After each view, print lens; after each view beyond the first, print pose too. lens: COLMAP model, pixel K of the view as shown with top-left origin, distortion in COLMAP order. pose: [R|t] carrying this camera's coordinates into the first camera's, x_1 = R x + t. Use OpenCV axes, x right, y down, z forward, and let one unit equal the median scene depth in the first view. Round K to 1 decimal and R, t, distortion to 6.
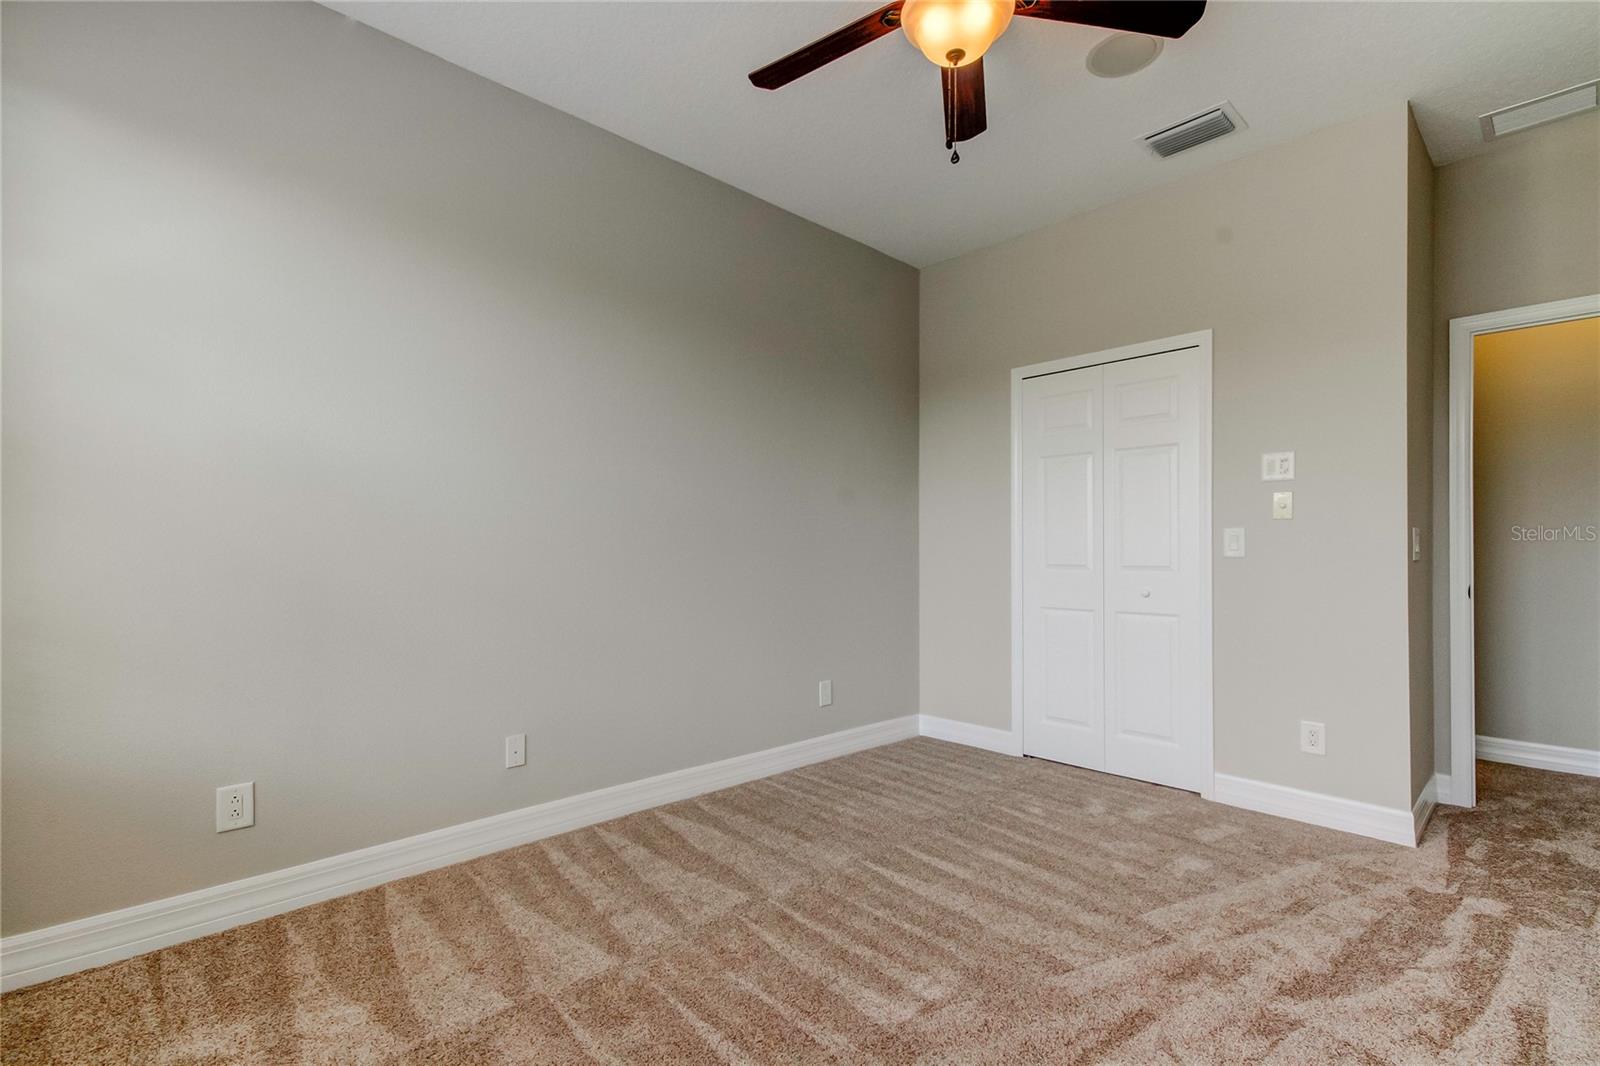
lens RADIAL K [[736.9, 0, 800.9], [0, 736.9, 545.5], [0, 0, 1]] dist [0.012017, -0.001014]
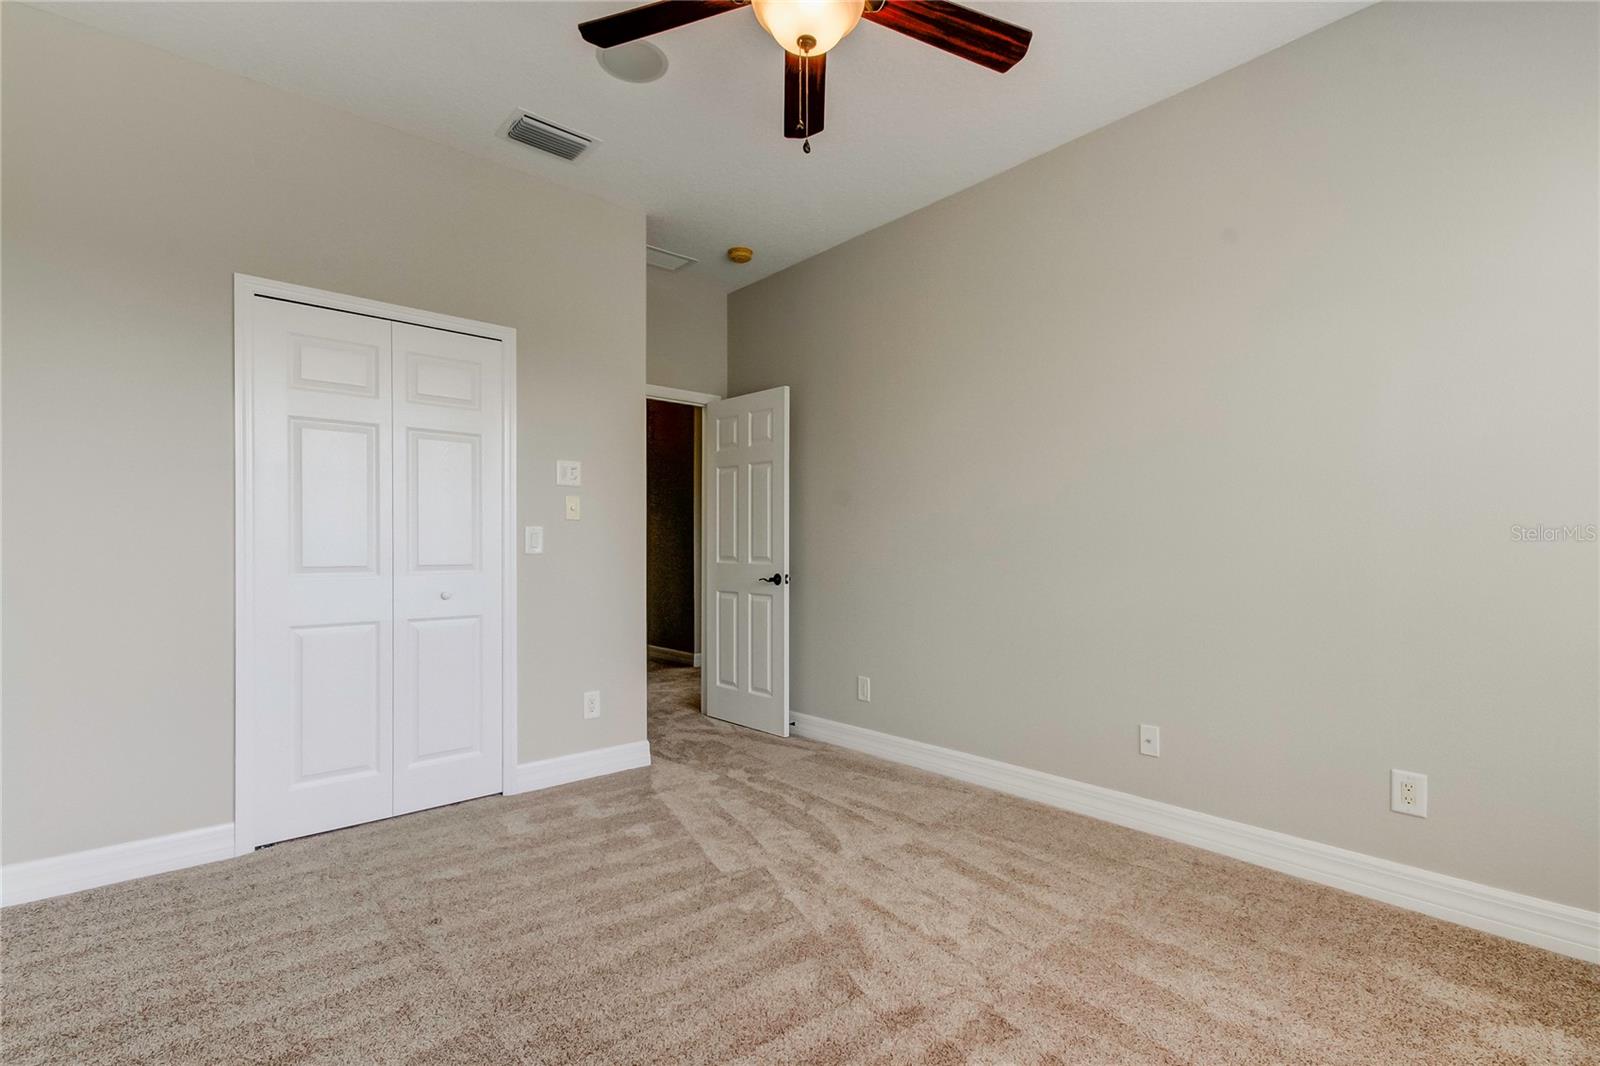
lens RADIAL K [[754.7, 0, 804.8], [0, 754.7, 543.9], [0, 0, 1]] dist [0.022862, -0.000437]
pose [[0.031346, 0.007699, 0.999479, -0.602350], [-0.005742, 0.999955, -0.007522, 0.009606], [-0.999492, -0.005503, 0.031389, 0.731163]]
